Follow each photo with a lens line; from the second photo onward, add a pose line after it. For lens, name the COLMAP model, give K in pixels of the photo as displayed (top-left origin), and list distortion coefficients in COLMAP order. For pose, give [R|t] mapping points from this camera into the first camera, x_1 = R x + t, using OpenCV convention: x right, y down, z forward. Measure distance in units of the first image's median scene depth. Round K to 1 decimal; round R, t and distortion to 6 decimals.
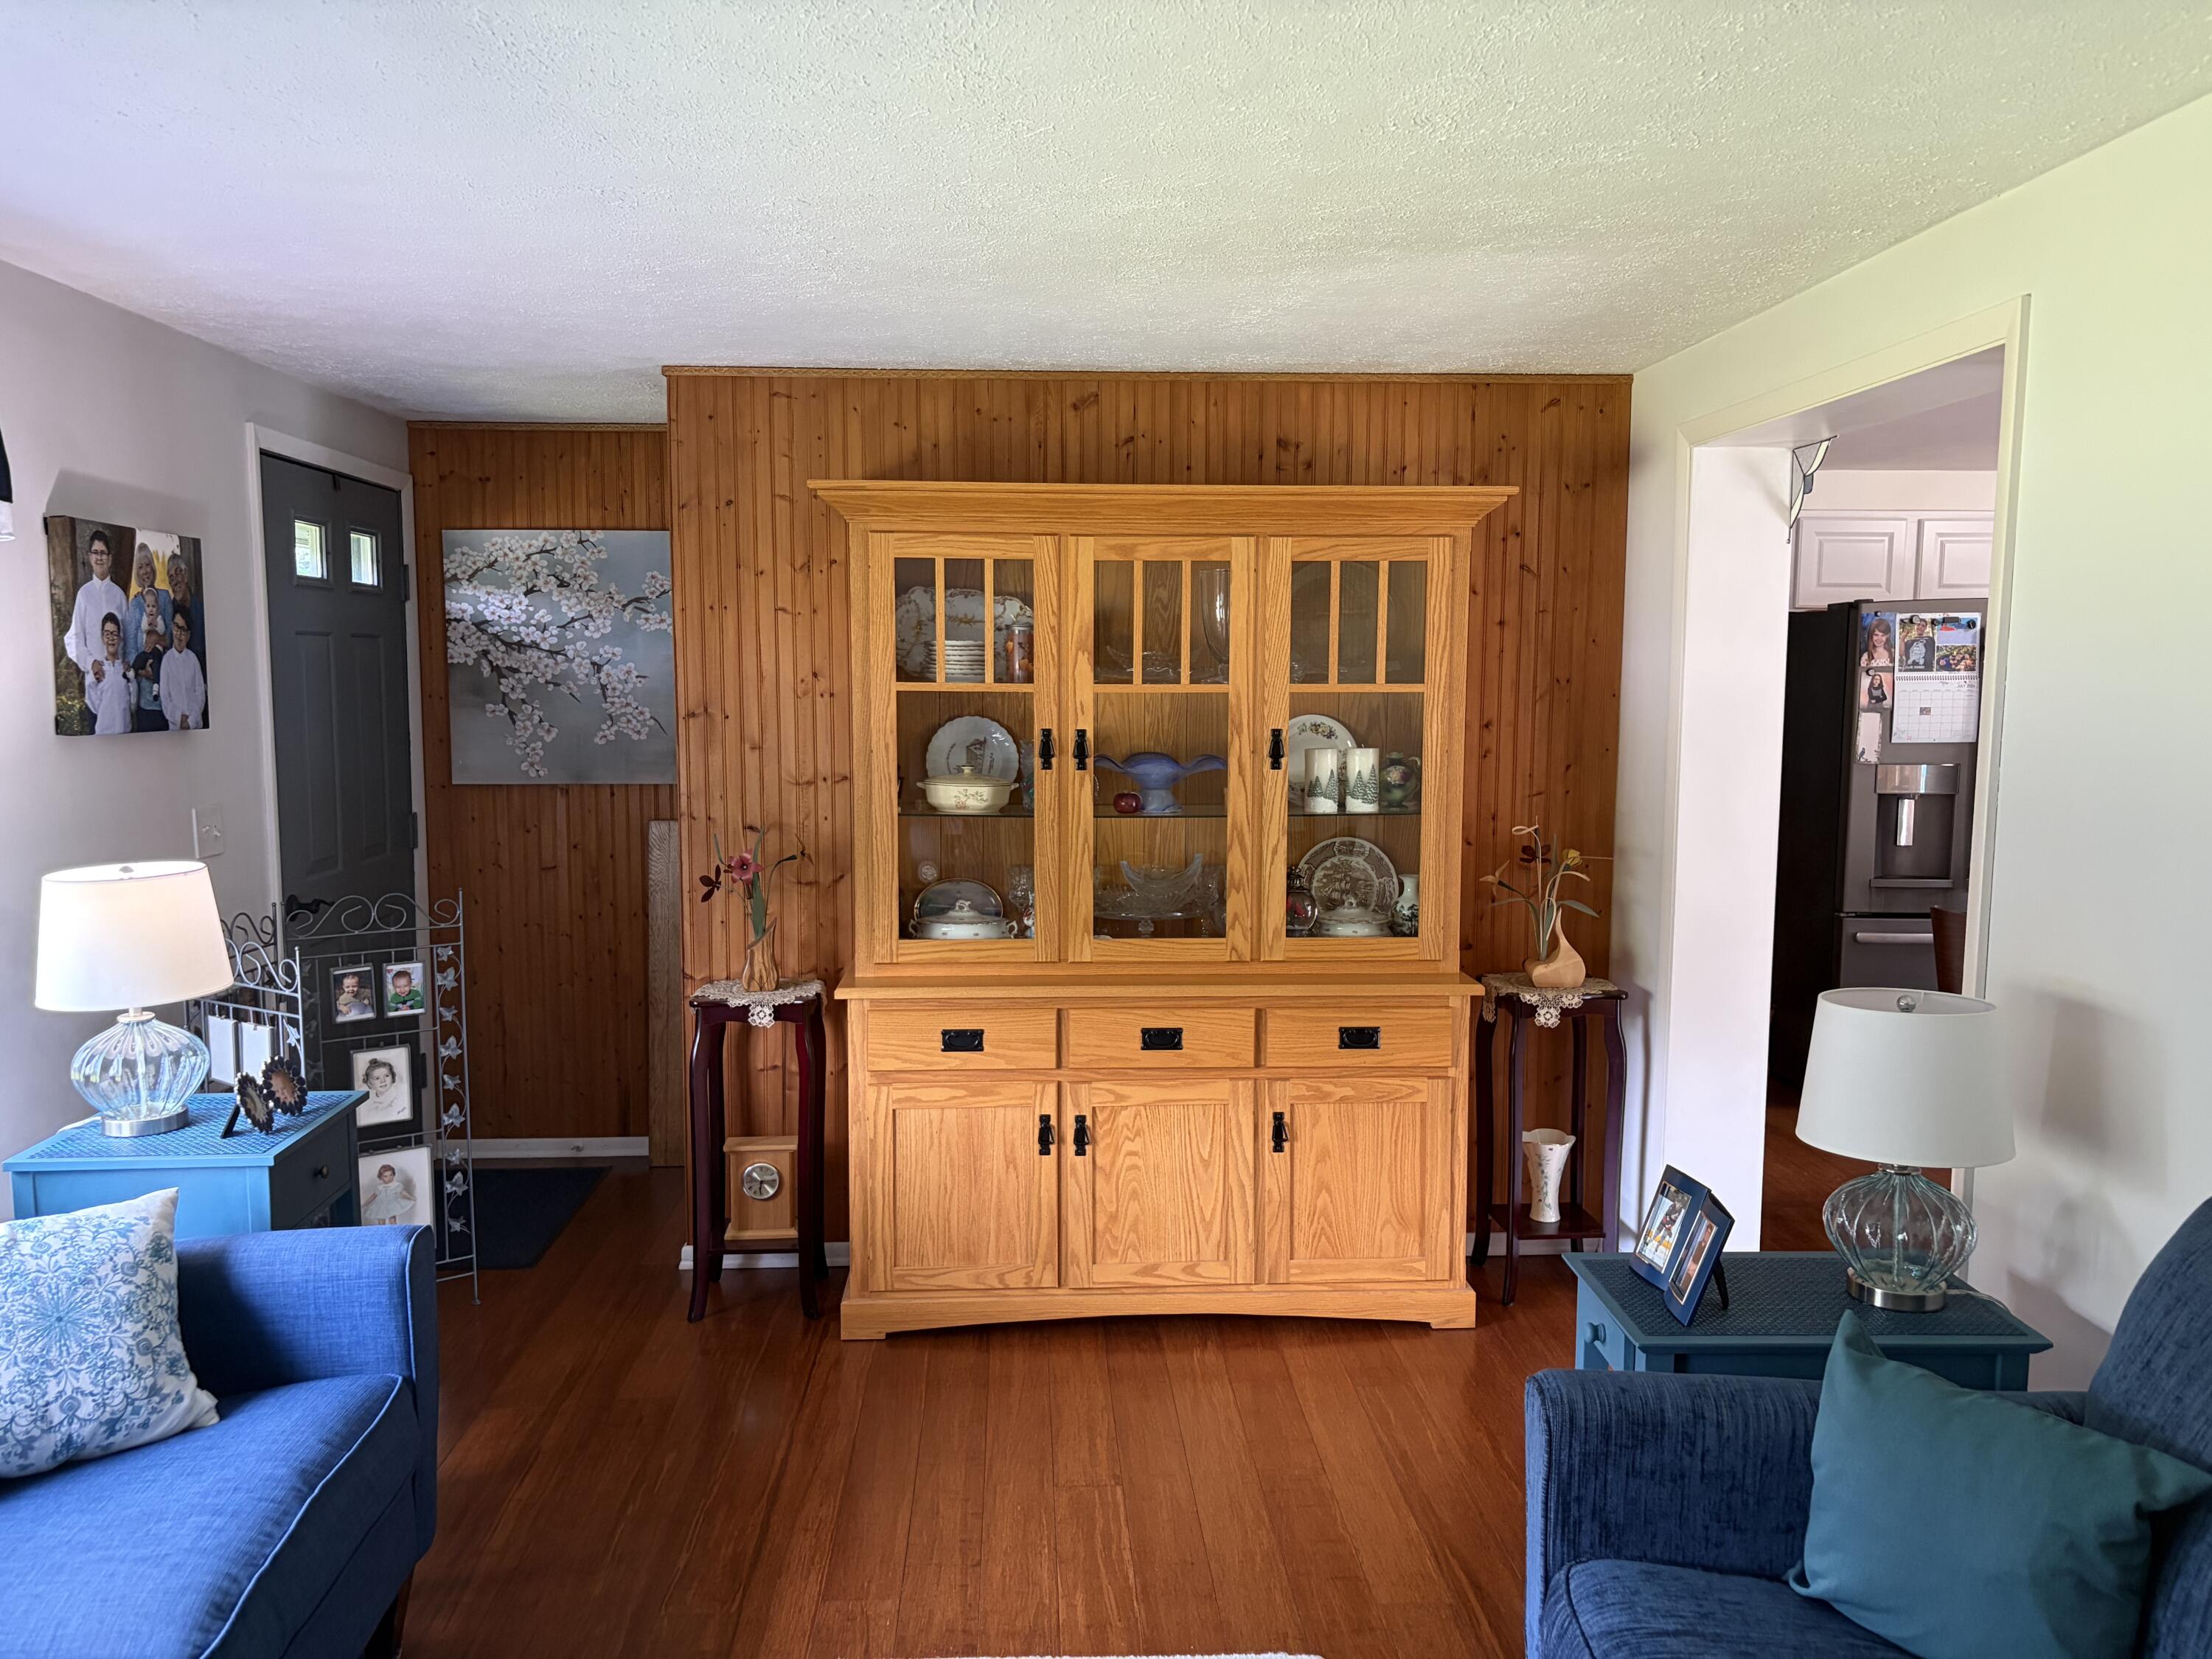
lens RADIAL K [[1665.6, 0, 1110.2], [0, 1665.6, 843.8], [0, 0, 1]] dist [0.090342, -0.106957]
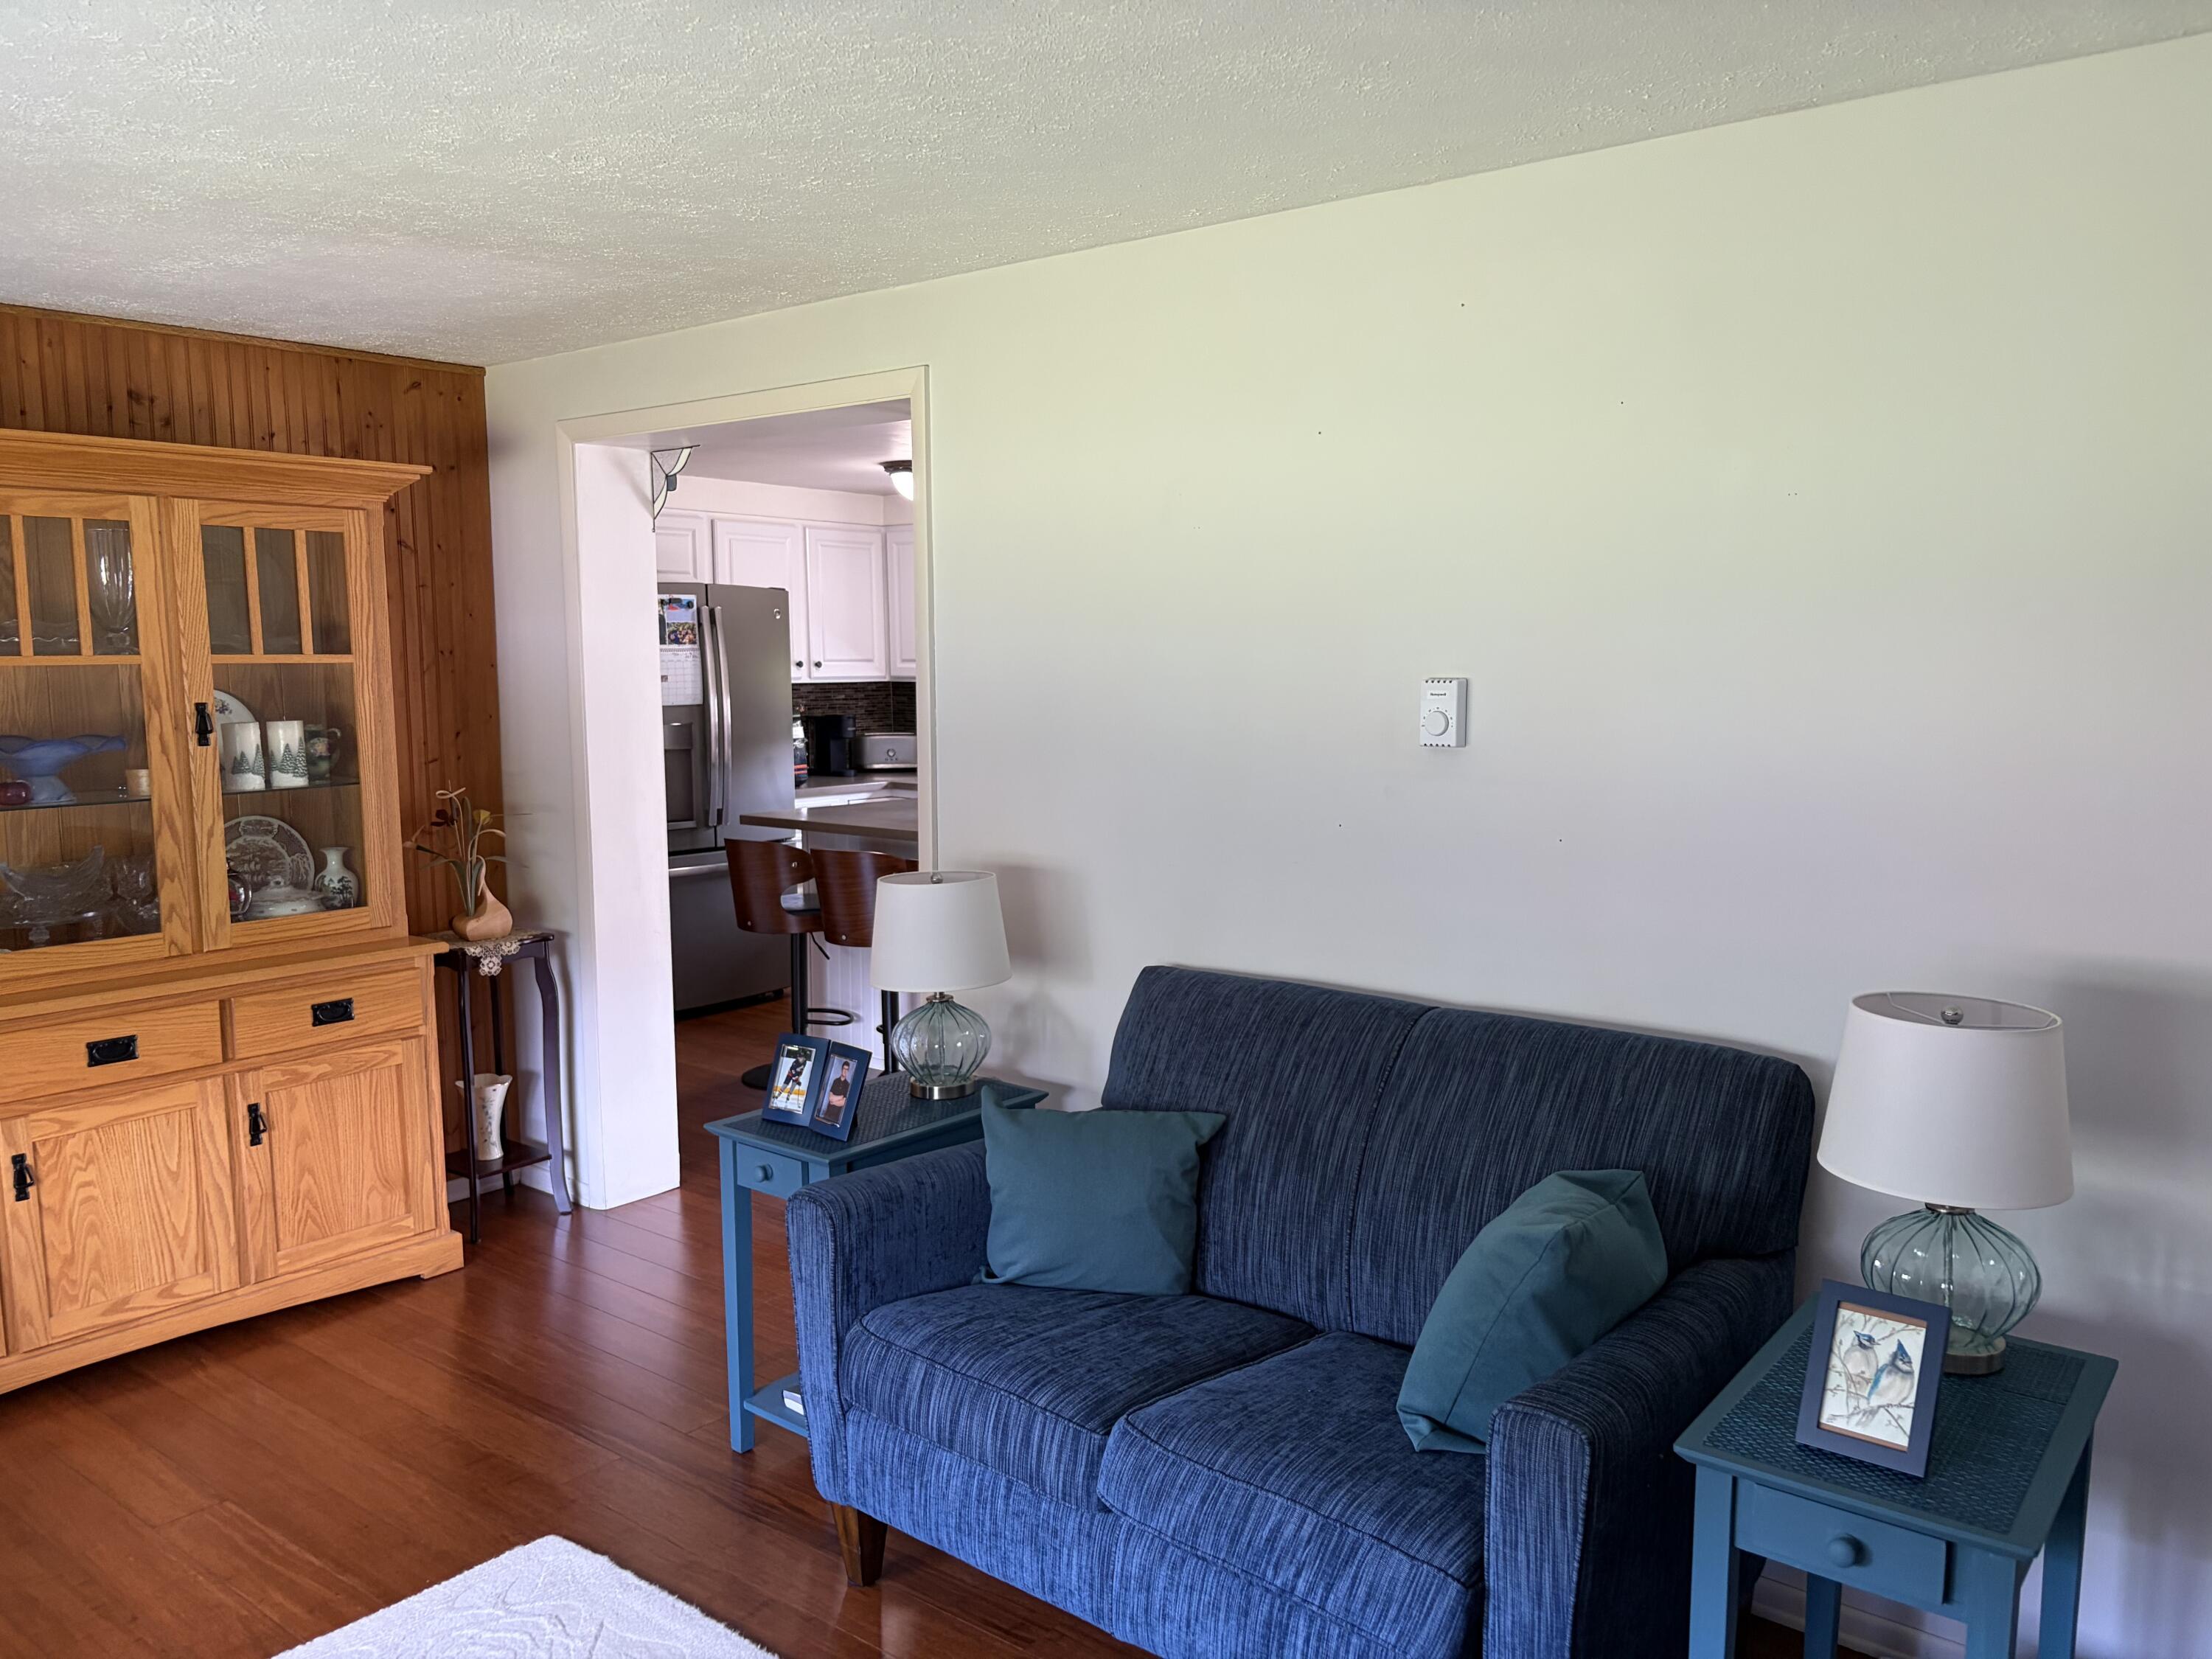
lens RADIAL K [[1650.0, 0, 1120.2], [0, 1650.0, 854.4], [0, 0, 1]] dist [0.030734, -0.025858]
pose [[0.665360, -0.099619, 0.739846, -0.253498], [0.084972, 0.994722, 0.057520, 0.005887], [-0.741671, 0.024594, 0.670313, -0.009706]]
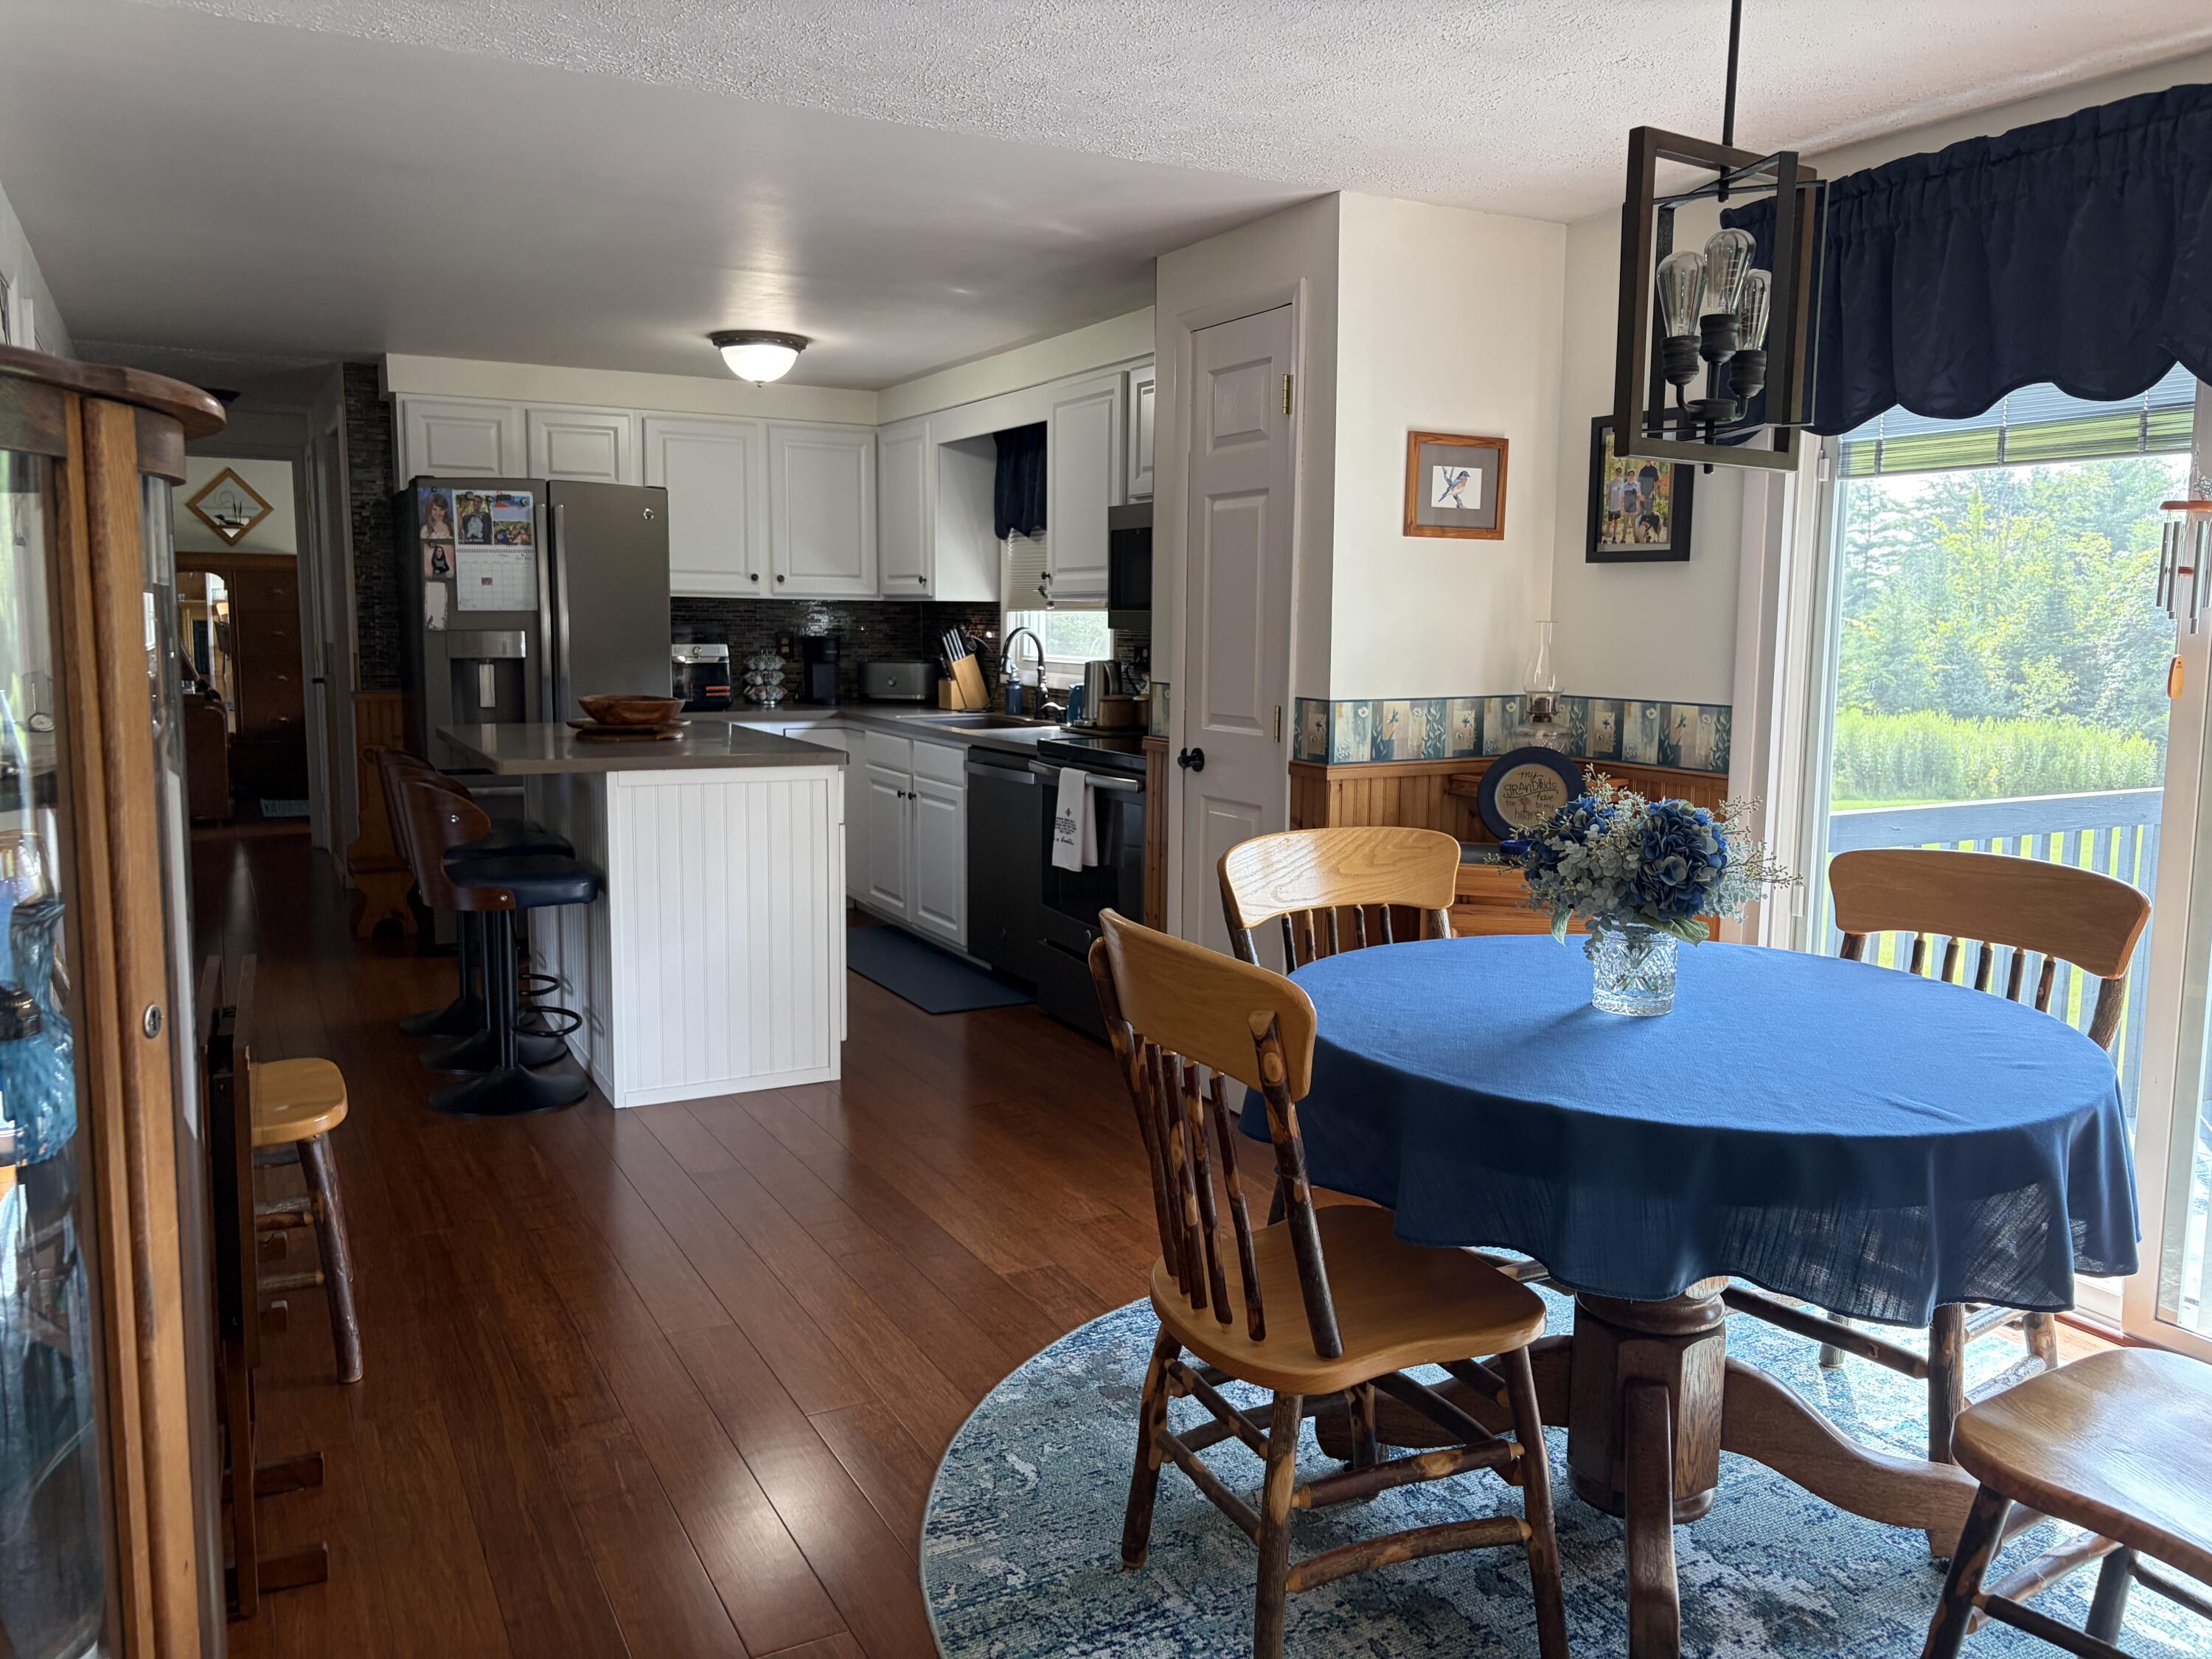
lens RADIAL K [[1682.6, 0, 1106.0], [0, 1682.6, 829.5], [0, 0, 1]] dist [0.016169, -0.006766]
pose [[0.908887, -0.047414, 0.414339, 0.560250], [0.035898, 0.998723, 0.035542, 0.082016], [-0.415495, -0.017429, 0.909429, -0.223189]]
